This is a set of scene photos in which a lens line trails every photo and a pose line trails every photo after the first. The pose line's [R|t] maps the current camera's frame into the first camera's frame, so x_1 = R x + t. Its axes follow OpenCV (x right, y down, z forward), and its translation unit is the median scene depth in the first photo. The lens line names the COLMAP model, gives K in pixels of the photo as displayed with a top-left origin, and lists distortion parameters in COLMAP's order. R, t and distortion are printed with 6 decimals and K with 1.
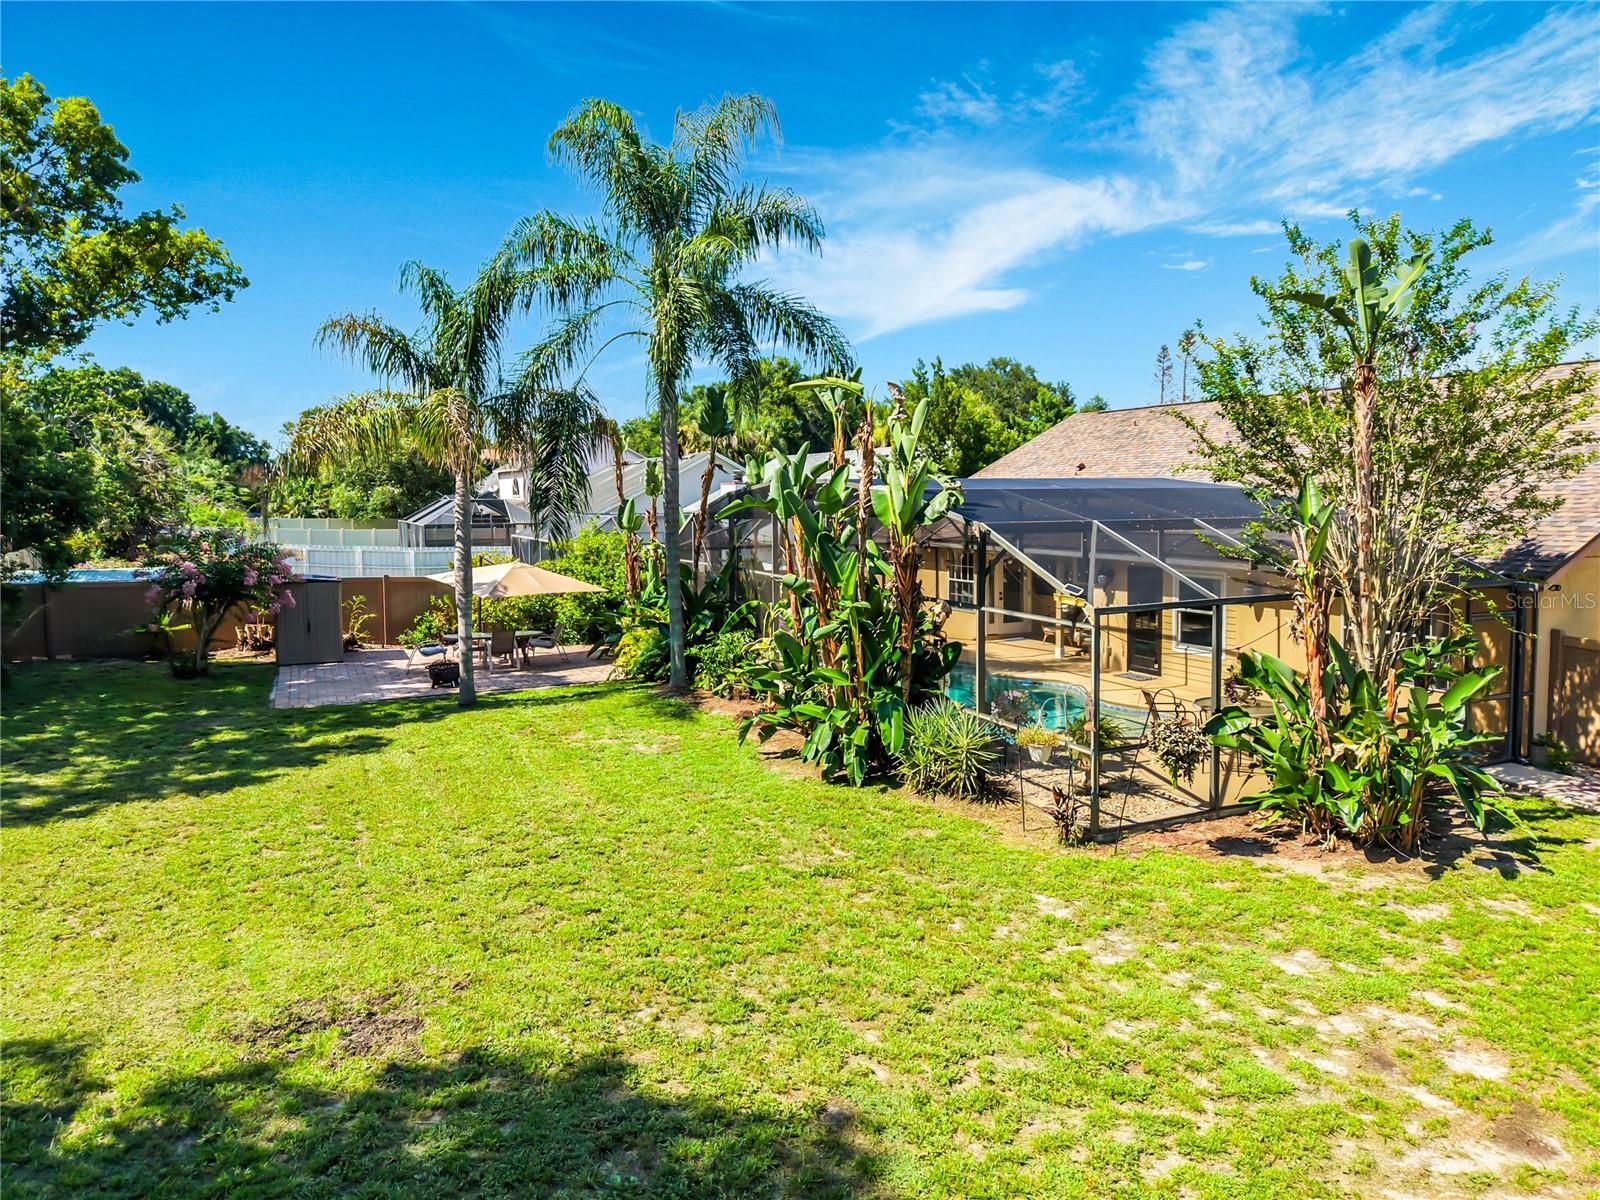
lens RADIAL K [[1139.2, 0, 801.3], [0, 1139.2, 601.7], [0, 0, 1]] dist [-0.020139, -0.005844]
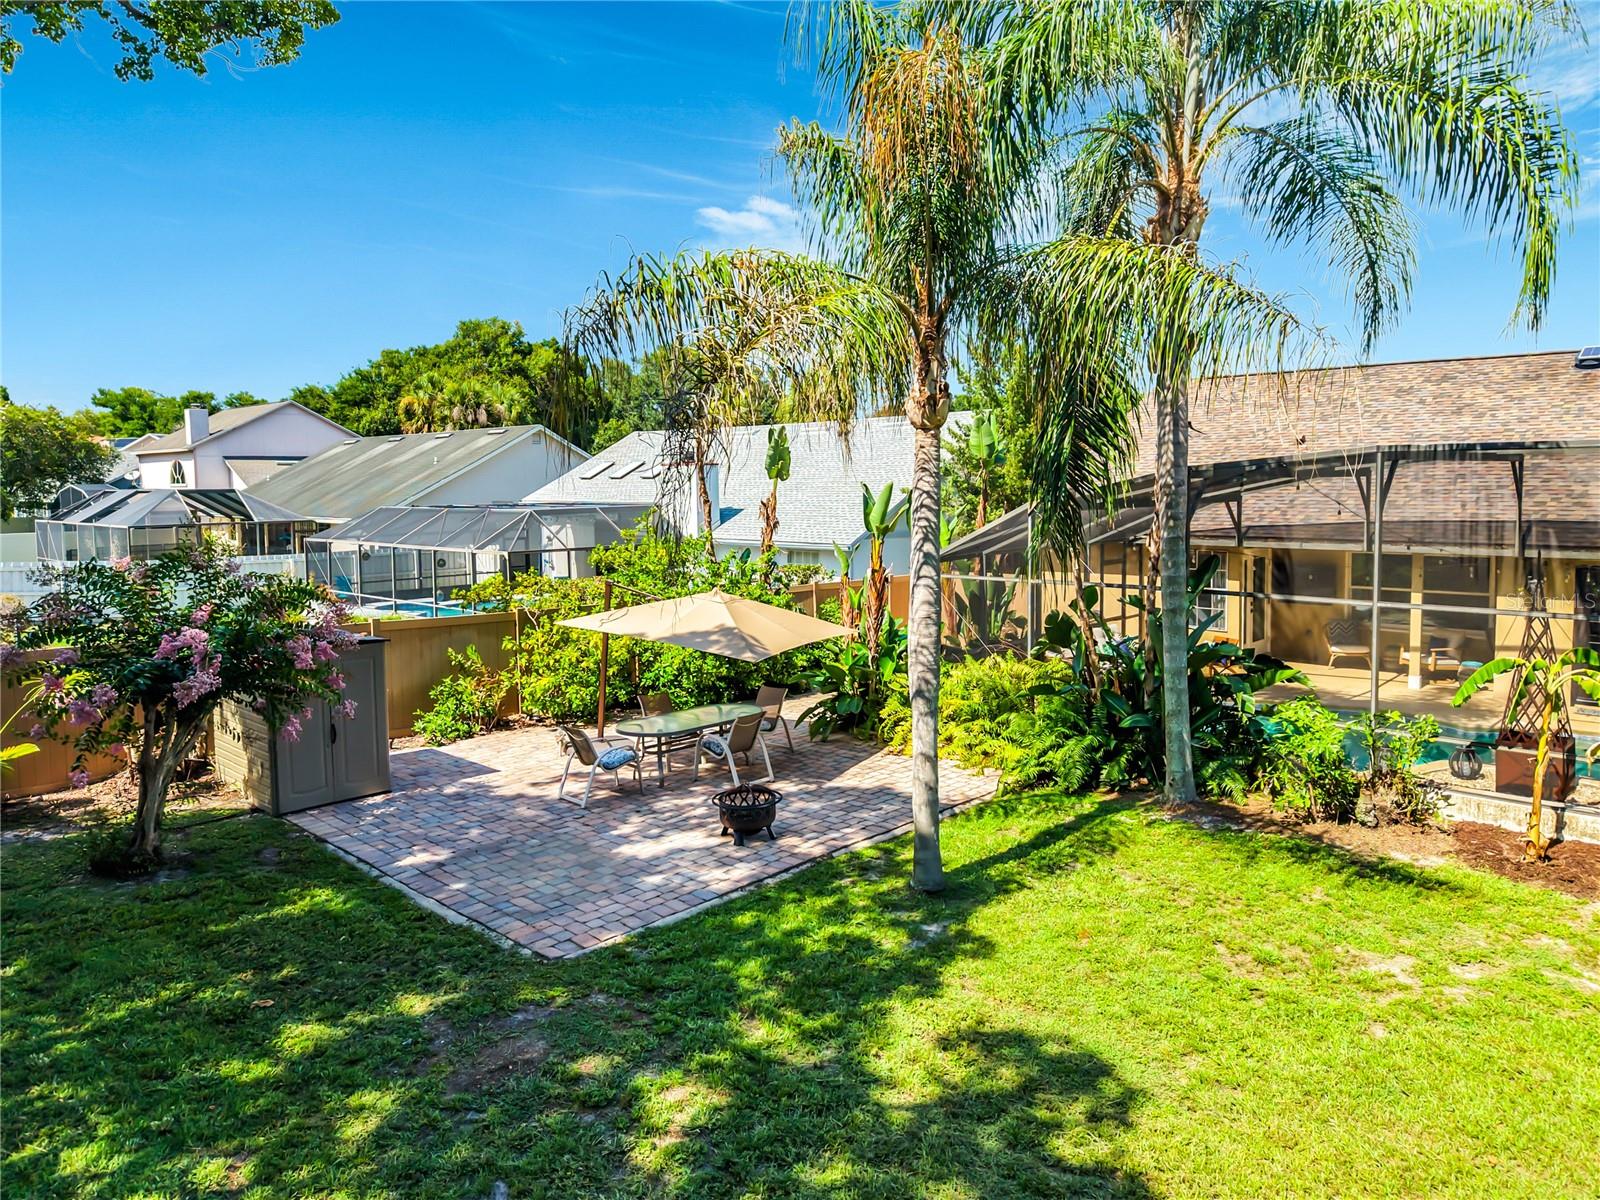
lens RADIAL K [[1139.2, 0, 801.8], [0, 1139.2, 598.1], [0, 0, 1]] dist [-0.020139, -0.005844]
pose [[0.931264, -0.039141, 0.362238, -0.138096], [0.037573, 0.999229, 0.011375, -0.011049], [-0.362404, 0.003018, 0.932016, 0.151086]]
